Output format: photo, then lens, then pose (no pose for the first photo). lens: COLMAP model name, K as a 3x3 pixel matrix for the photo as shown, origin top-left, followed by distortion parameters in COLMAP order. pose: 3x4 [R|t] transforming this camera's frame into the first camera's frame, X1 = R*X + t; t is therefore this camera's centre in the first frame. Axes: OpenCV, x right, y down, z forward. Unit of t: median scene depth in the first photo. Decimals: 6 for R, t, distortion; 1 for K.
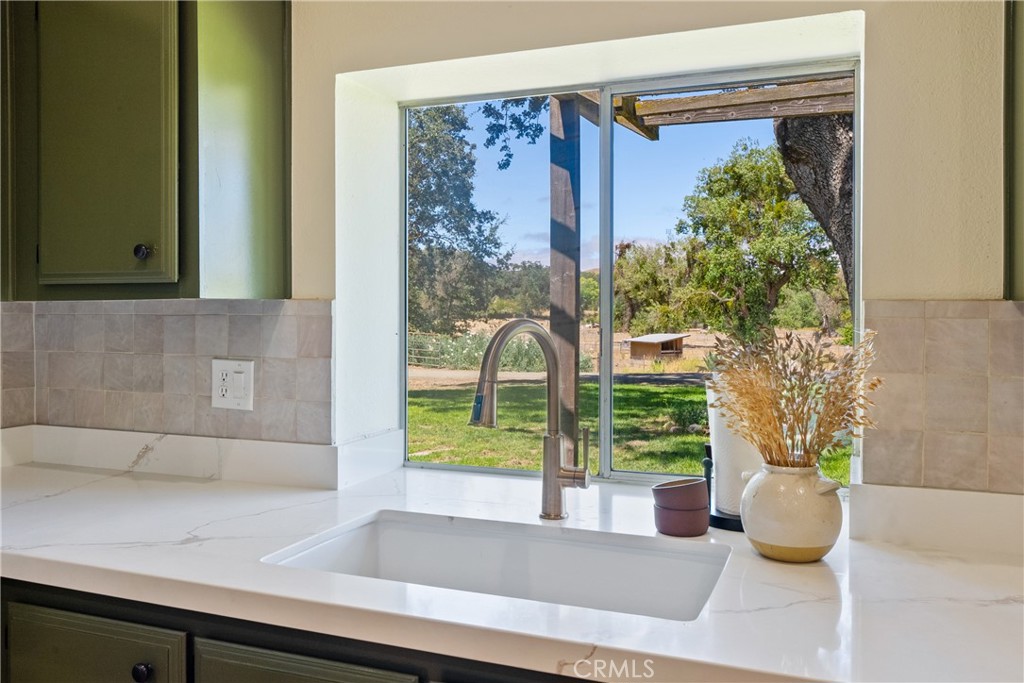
lens RADIAL K [[872.9, 0, 512.0], [0, 872.9, 341.5], [0, 0, 1]] dist [0.004946, 0.002641]
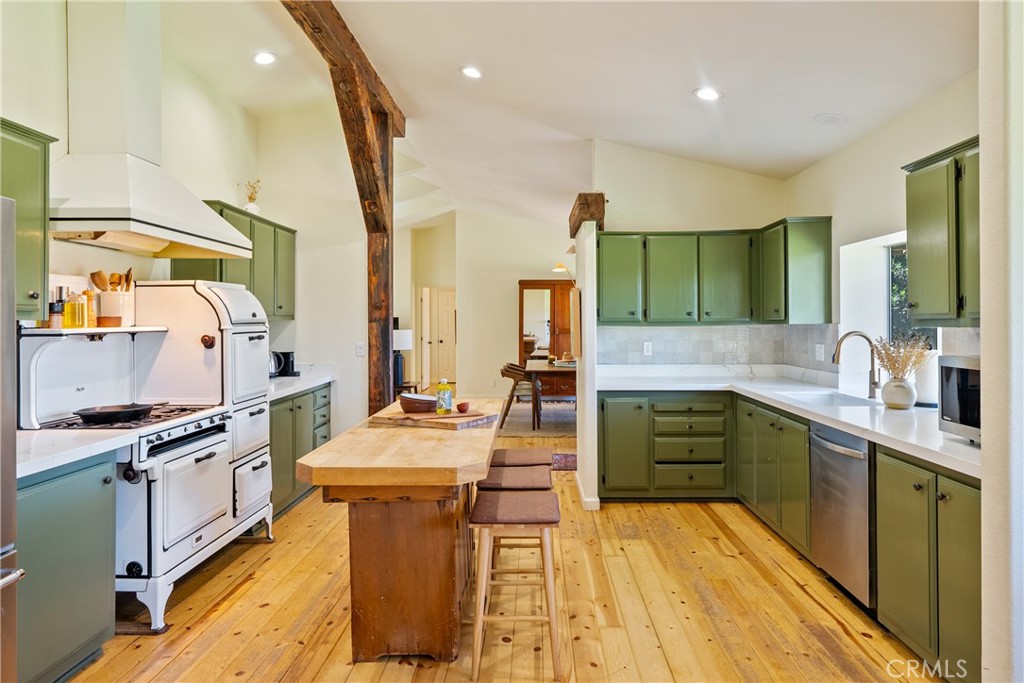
lens RADIAL K [[646.9, 0, 512.3], [0, 646.9, 326.8], [0, 0, 1]] dist [-0.000464, -0.000459]
pose [[0.332334, -0.006719, -0.943138, 1.469279], [-0.020516, 0.999687, -0.014351, 0.014935], [0.942939, 0.024118, 0.332092, -0.764749]]
